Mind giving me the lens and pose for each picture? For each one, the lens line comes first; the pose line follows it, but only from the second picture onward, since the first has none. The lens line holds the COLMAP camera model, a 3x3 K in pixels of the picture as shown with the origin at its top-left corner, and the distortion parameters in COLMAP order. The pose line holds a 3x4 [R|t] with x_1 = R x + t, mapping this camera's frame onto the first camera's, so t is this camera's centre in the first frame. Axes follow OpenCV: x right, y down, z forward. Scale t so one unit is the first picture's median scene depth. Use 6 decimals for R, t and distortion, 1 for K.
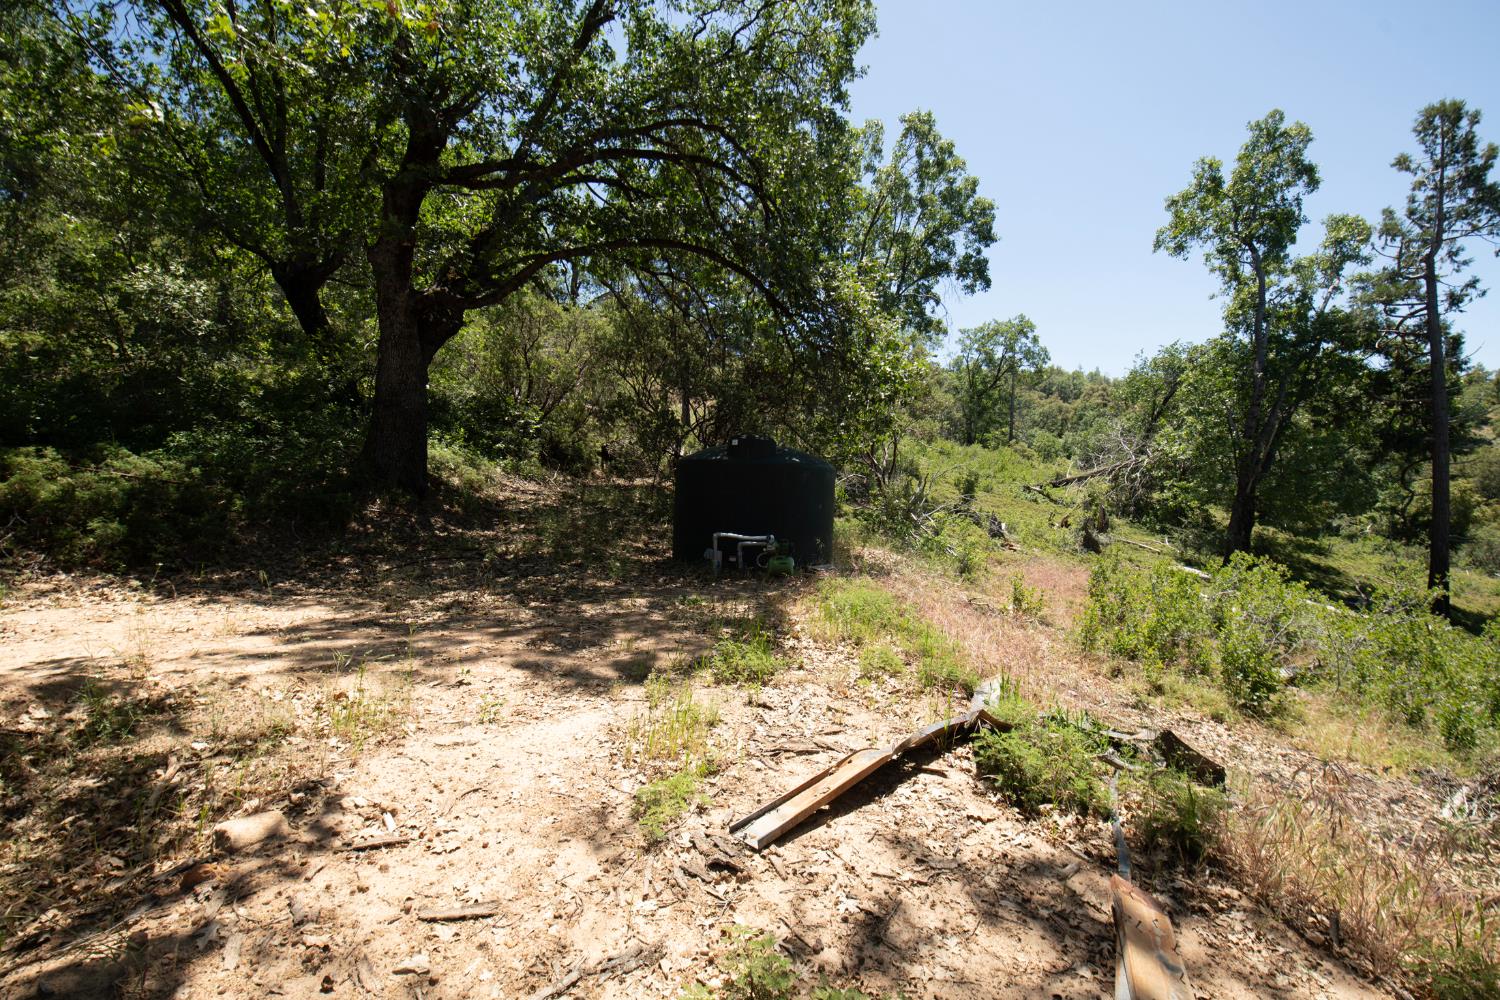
lens RADIAL K [[600.6, 0, 752.4], [0, 600.6, 504.5], [0, 0, 1]] dist [-0.017717, -0.000961]
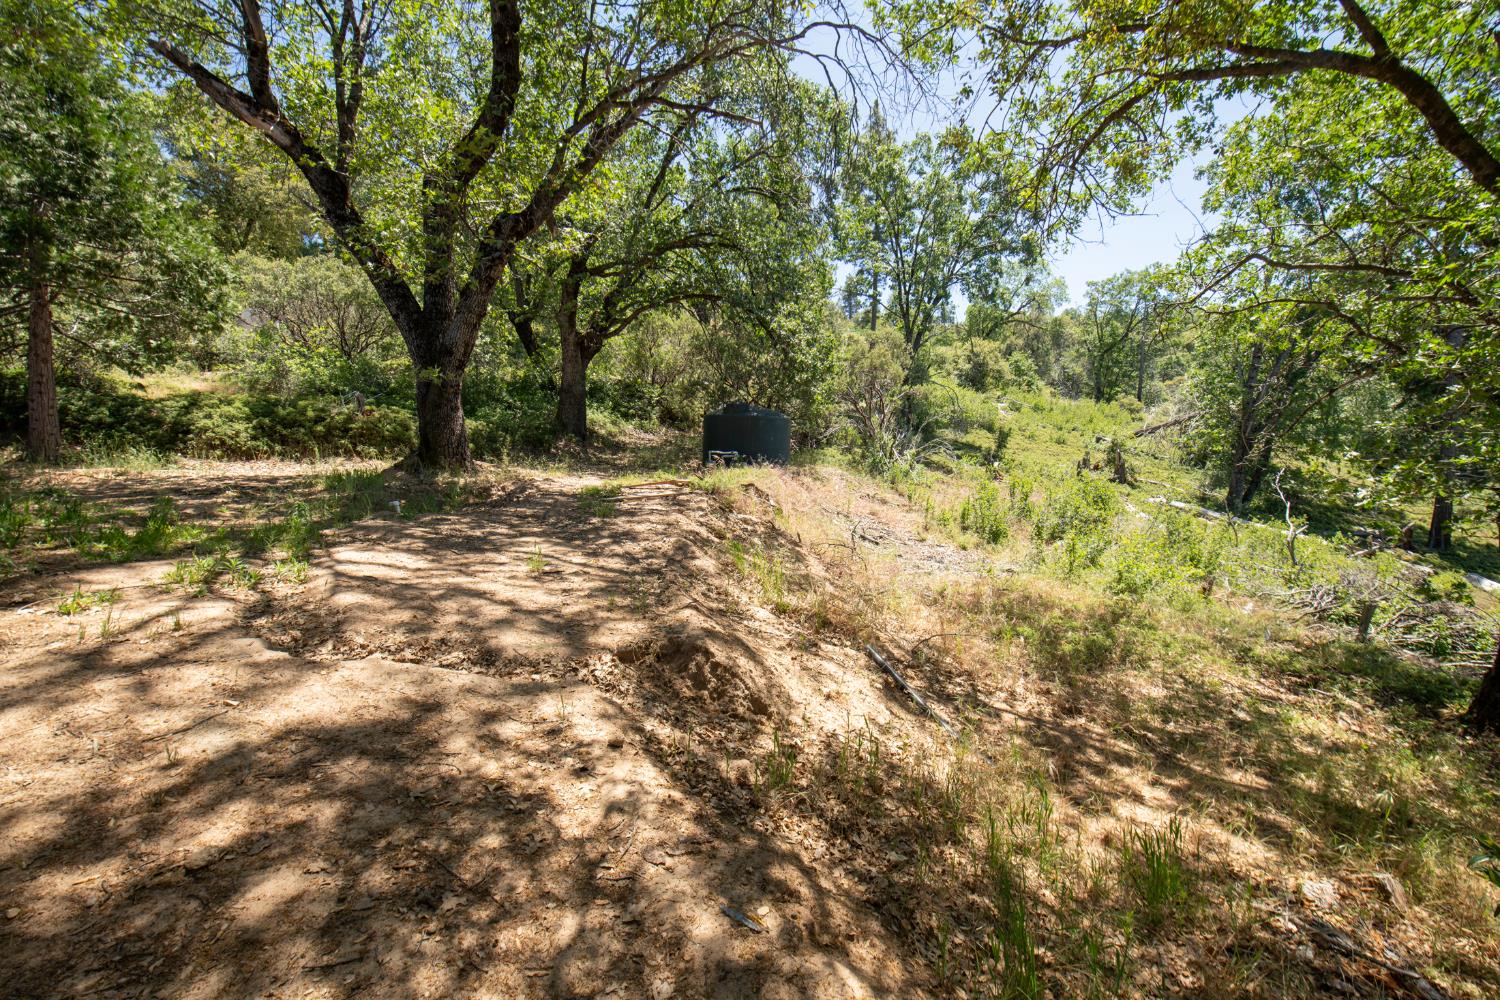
lens RADIAL K [[605.1, 0, 754.4], [0, 605.1, 503.6], [0, 0, 1]] dist [-0.016341, -0.001217]
pose [[0.964753, 0.009394, -0.262991, 0.174306], [0.005315, 0.998463, 0.055163, 0.032349], [0.263105, -0.054616, 0.963220, -0.263428]]
